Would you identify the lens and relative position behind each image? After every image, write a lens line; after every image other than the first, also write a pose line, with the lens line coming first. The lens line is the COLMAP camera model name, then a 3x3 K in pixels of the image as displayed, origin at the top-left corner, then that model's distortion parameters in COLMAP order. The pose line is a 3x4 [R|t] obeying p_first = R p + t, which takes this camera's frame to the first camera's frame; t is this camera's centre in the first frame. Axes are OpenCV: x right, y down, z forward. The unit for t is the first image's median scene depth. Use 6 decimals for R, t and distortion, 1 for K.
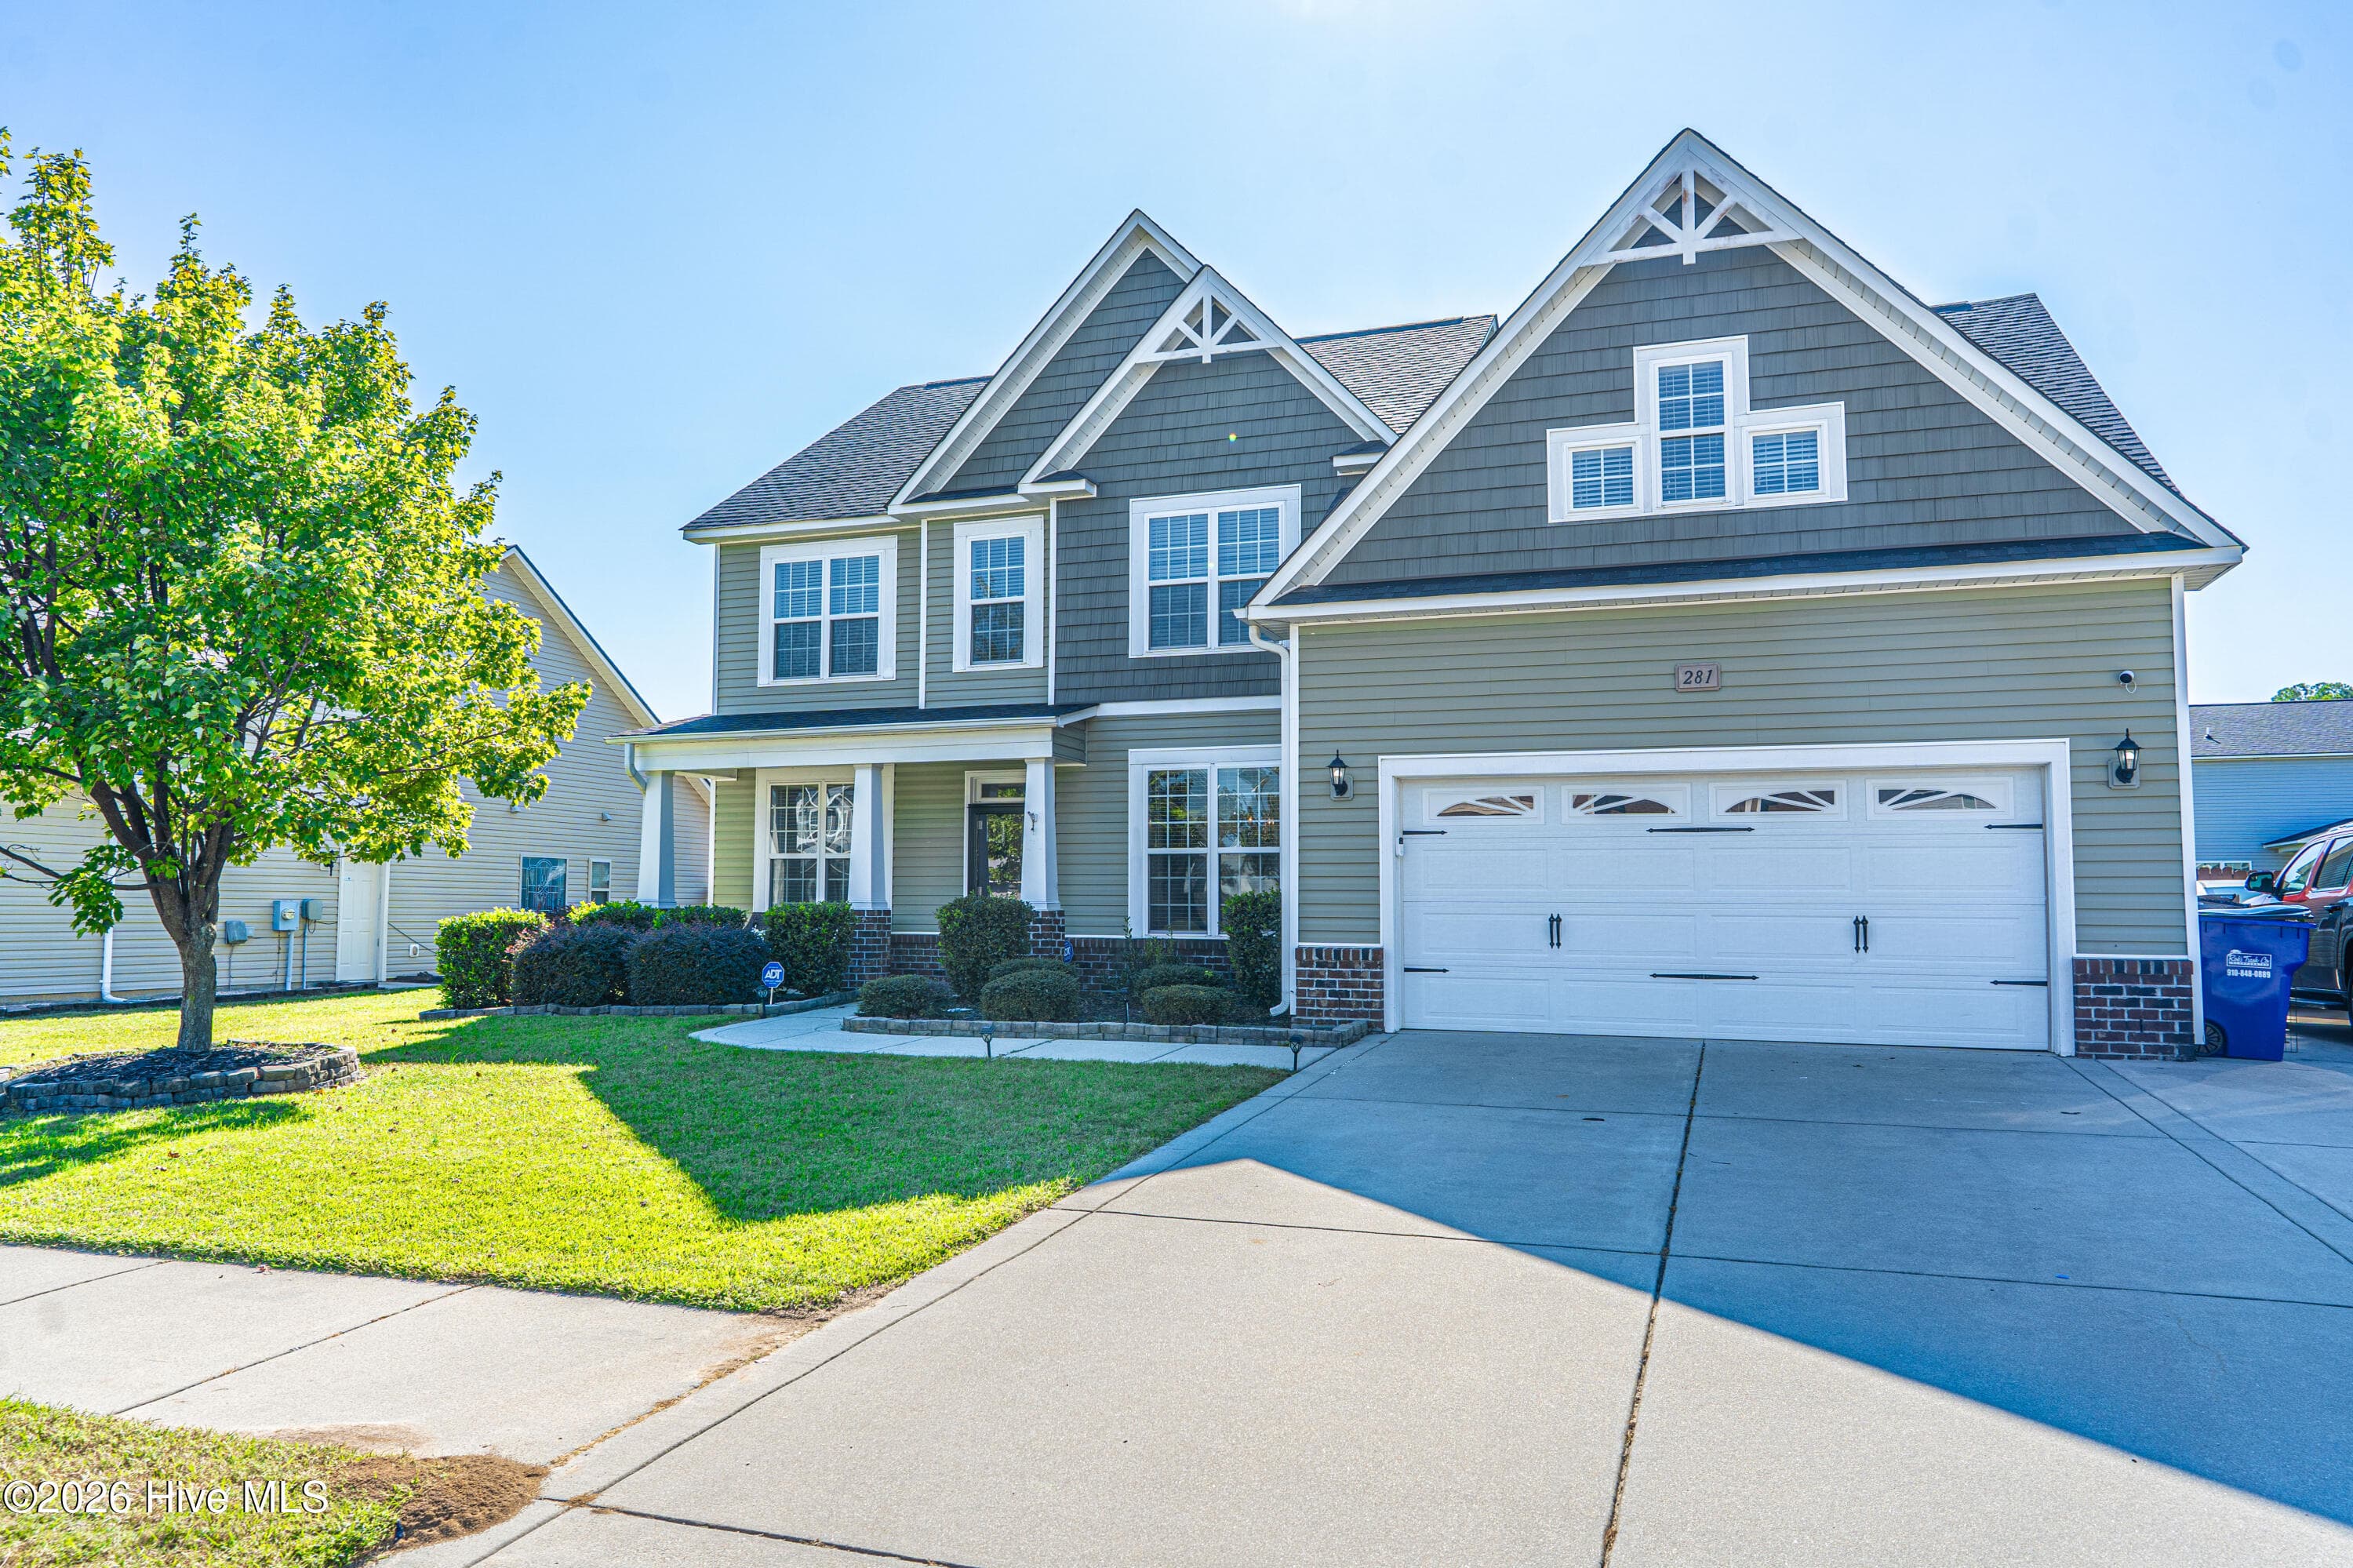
lens RADIAL K [[1593.1, 0, 1152.2], [0, 1593.1, 776.0], [0, 0, 1]] dist [-0.004933, 0.005832]
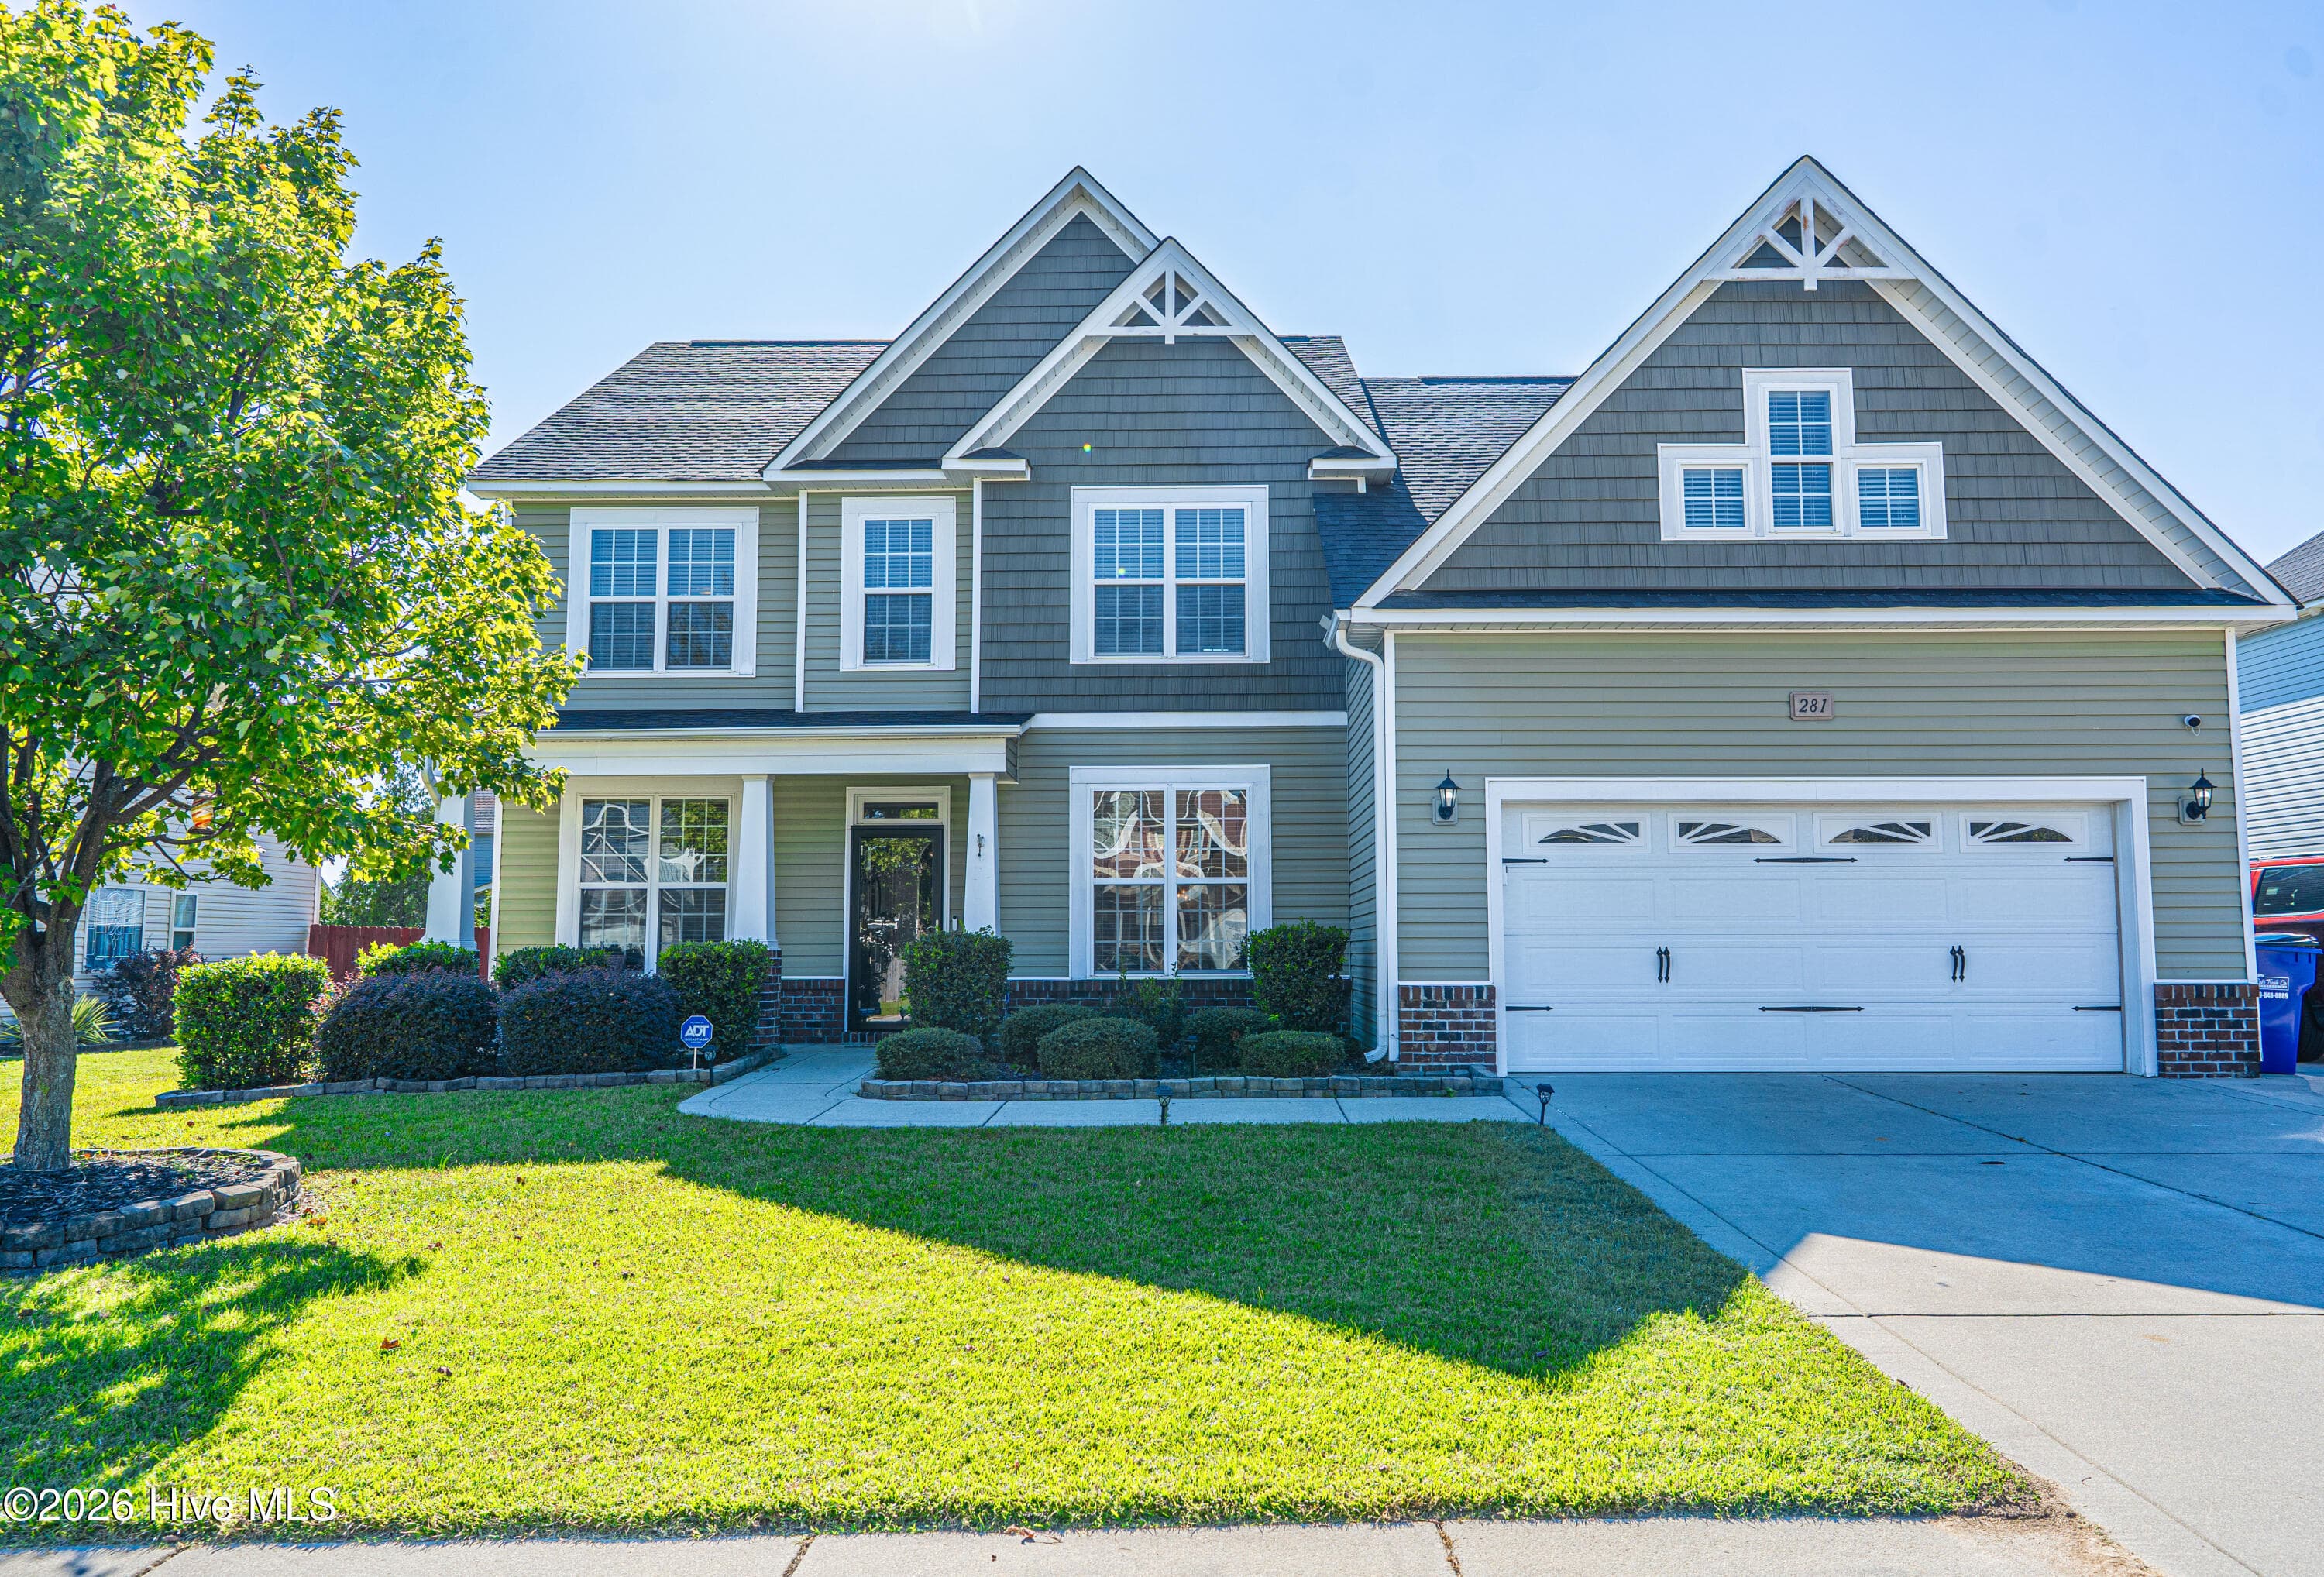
lens RADIAL K [[1594.4, 0, 1195.1], [0, 1594.4, 793.1], [0, 0, 1]] dist [-0.001020, -0.007238]
pose [[0.941038, 0.024640, 0.337401, -0.336087], [-0.019975, 0.999651, -0.017290, 0.016244], [-0.337710, 0.009530, 0.941202, 0.188873]]
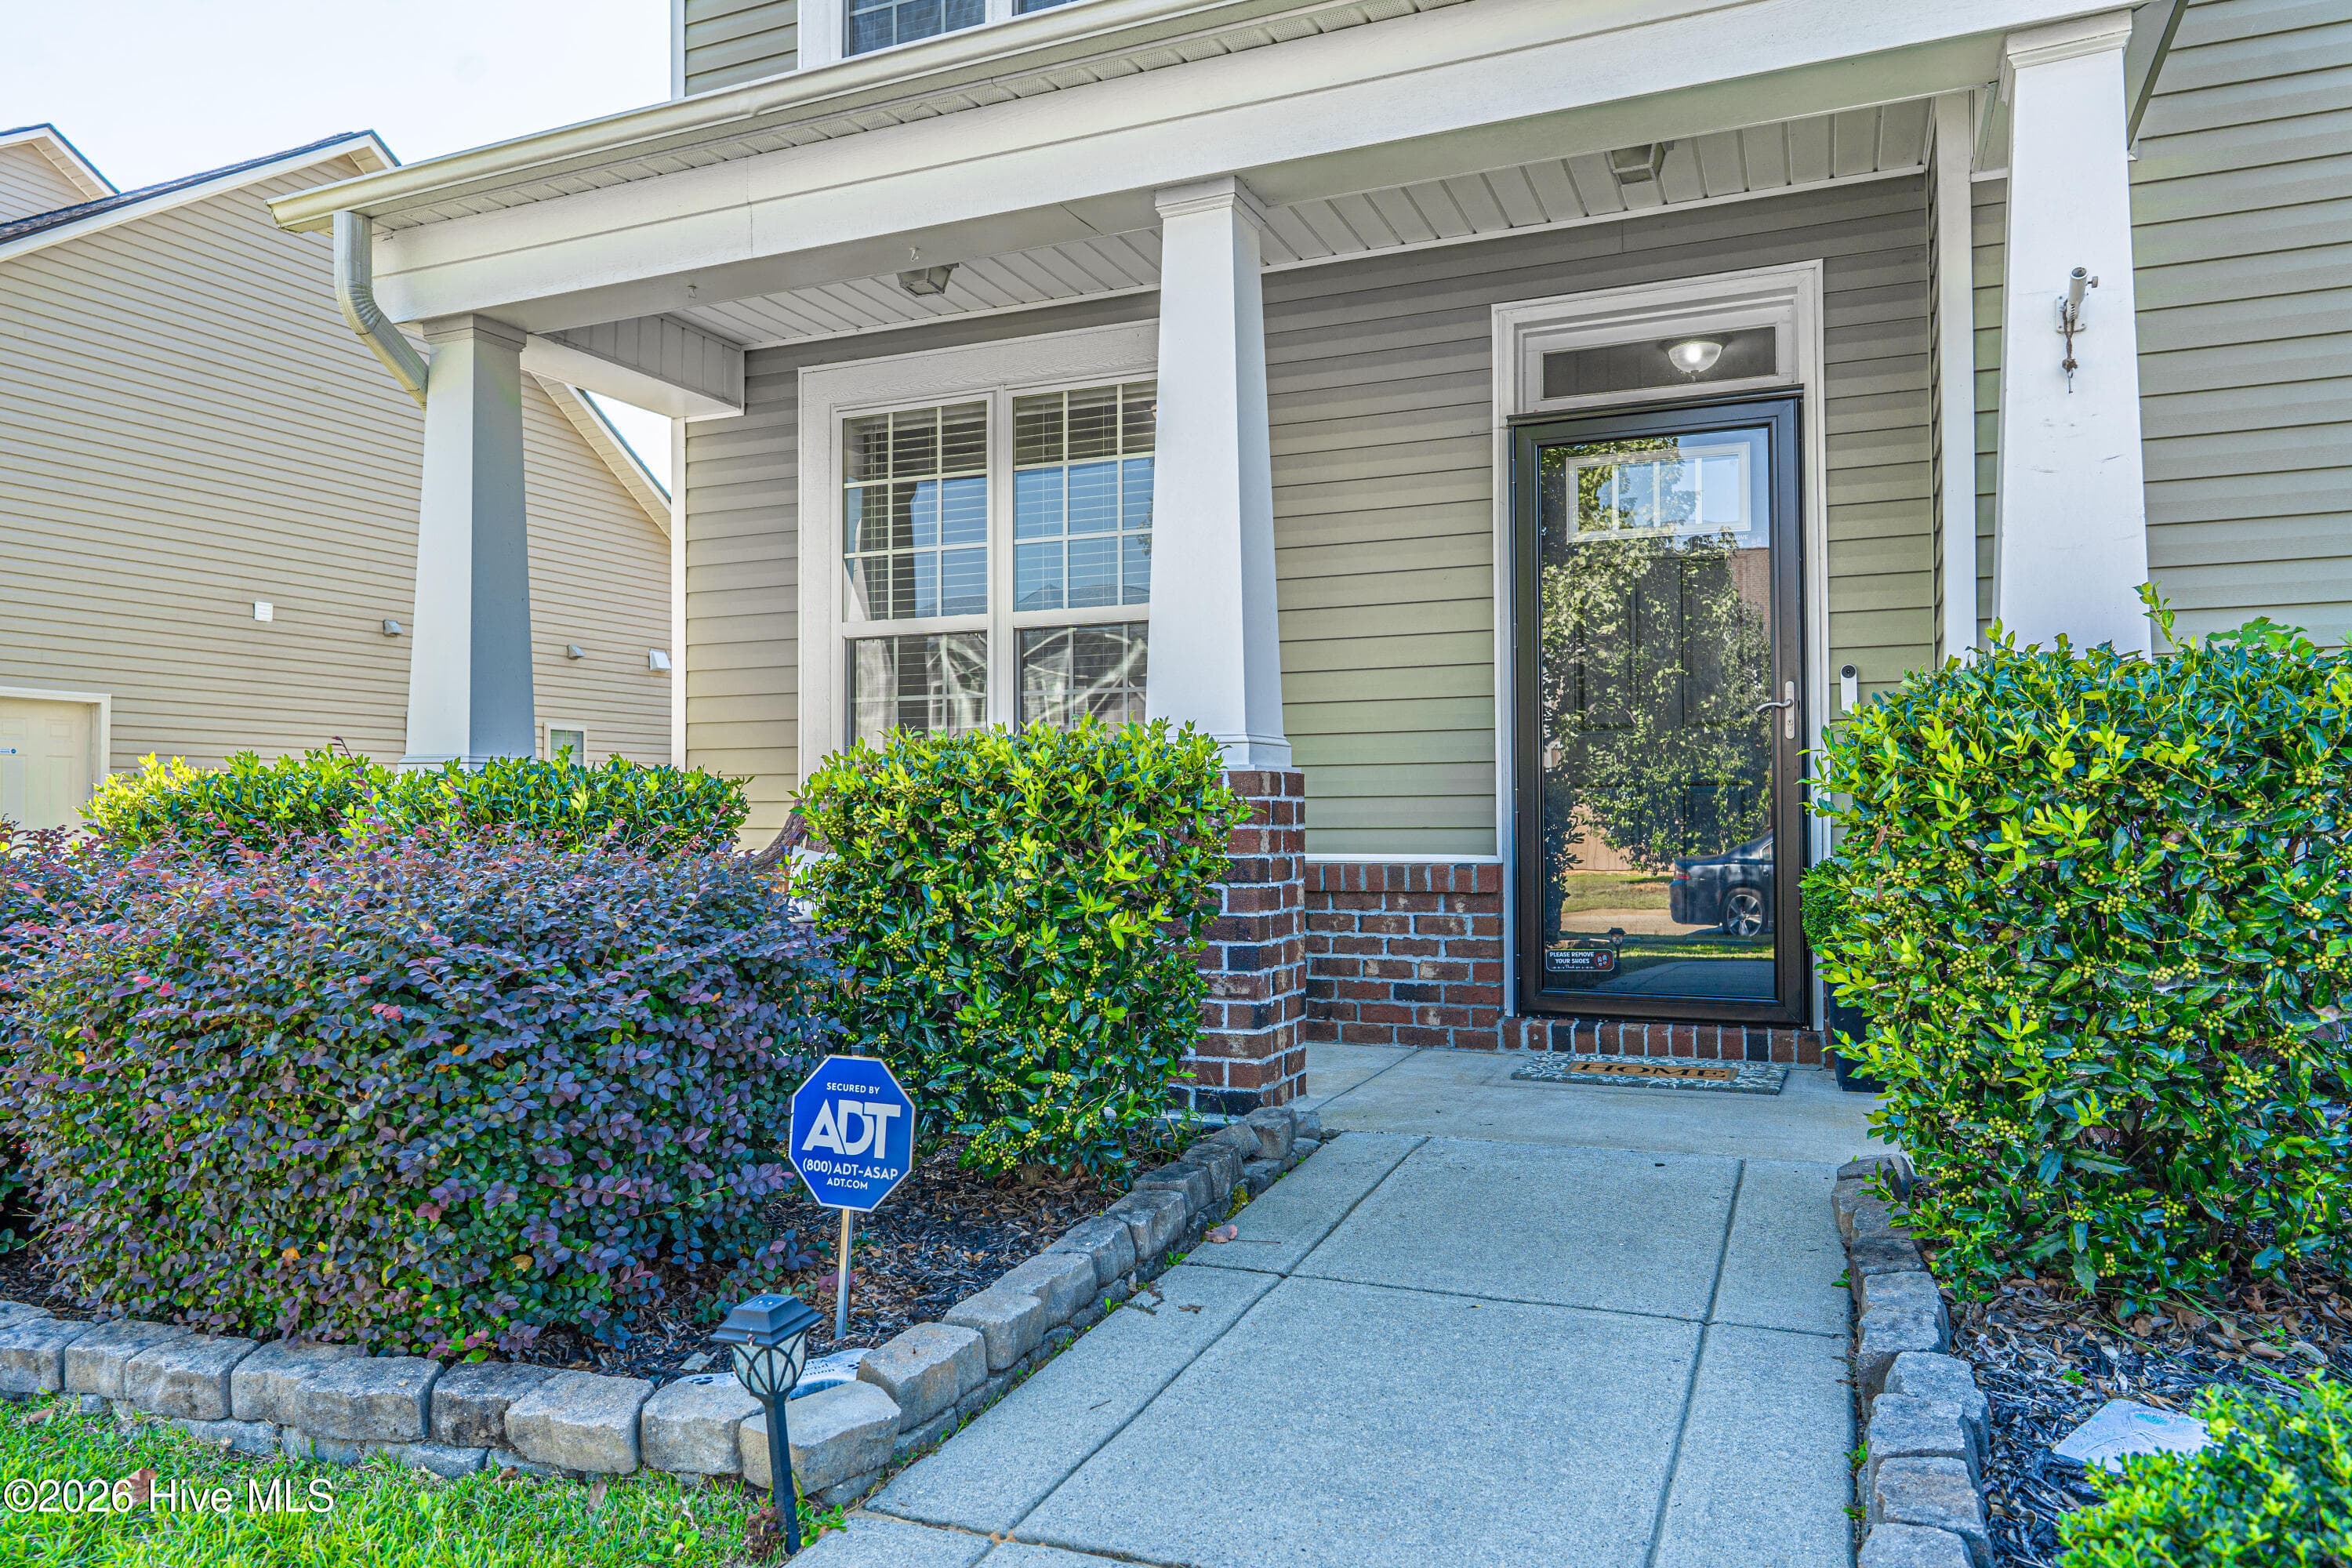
lens RADIAL K [[1592.4, 0, 1151.4], [0, 1592.4, 790.6], [0, 0, 1]] dist [-0.004933, 0.005832]
pose [[0.998181, -0.012162, -0.059047, -0.238777], [0.016173, 0.997559, 0.067927, 0.094867], [0.058077, -0.068758, 0.995941, 1.018471]]
